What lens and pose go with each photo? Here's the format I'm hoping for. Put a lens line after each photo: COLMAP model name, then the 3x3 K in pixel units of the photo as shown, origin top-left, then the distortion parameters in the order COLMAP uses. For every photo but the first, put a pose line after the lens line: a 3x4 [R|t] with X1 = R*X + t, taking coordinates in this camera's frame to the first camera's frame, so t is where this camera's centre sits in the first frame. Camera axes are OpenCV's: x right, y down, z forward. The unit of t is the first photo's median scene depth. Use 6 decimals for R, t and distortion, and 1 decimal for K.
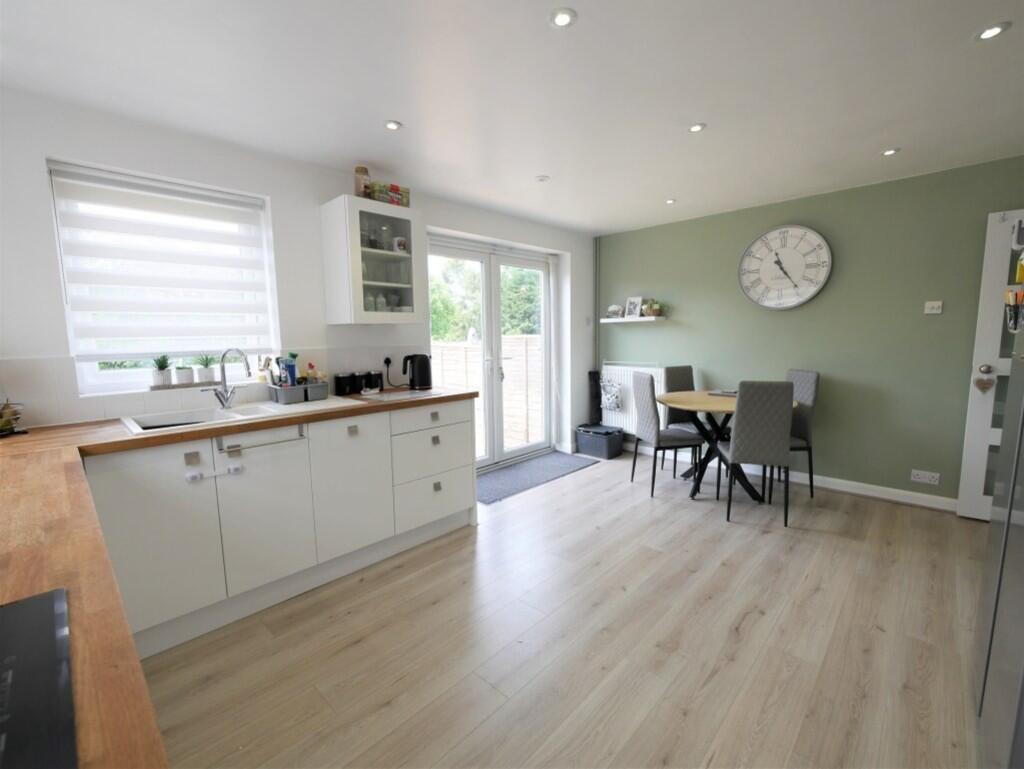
lens RADIAL K [[434.9, 0, 510.5], [0, 434.9, 387.0], [0, 0, 1]] dist [-0.001938, -0.000918]
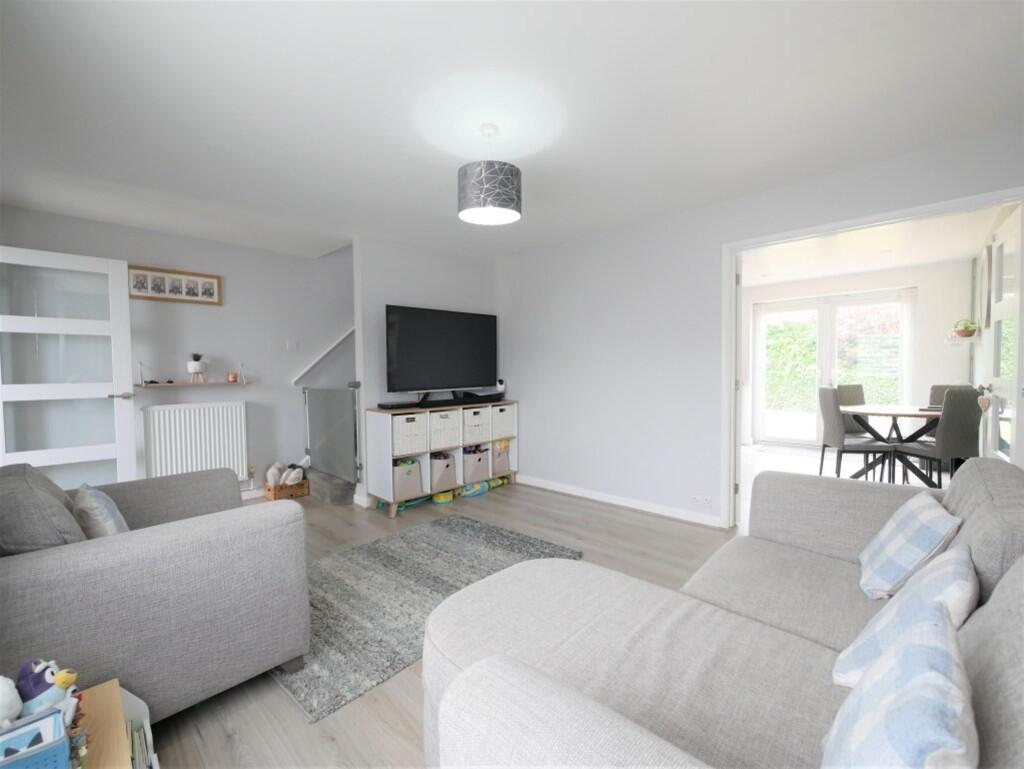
lens RADIAL K [[434.9, 0, 505.1], [0, 434.9, 383.8], [0, 0, 1]] dist [-0.001938, -0.000918]
pose [[0.012500, 0.050403, -0.998651, 1.432091], [-0.109374, 0.992805, 0.048739, 0.015823], [0.993922, 0.108618, 0.017922, -0.085315]]
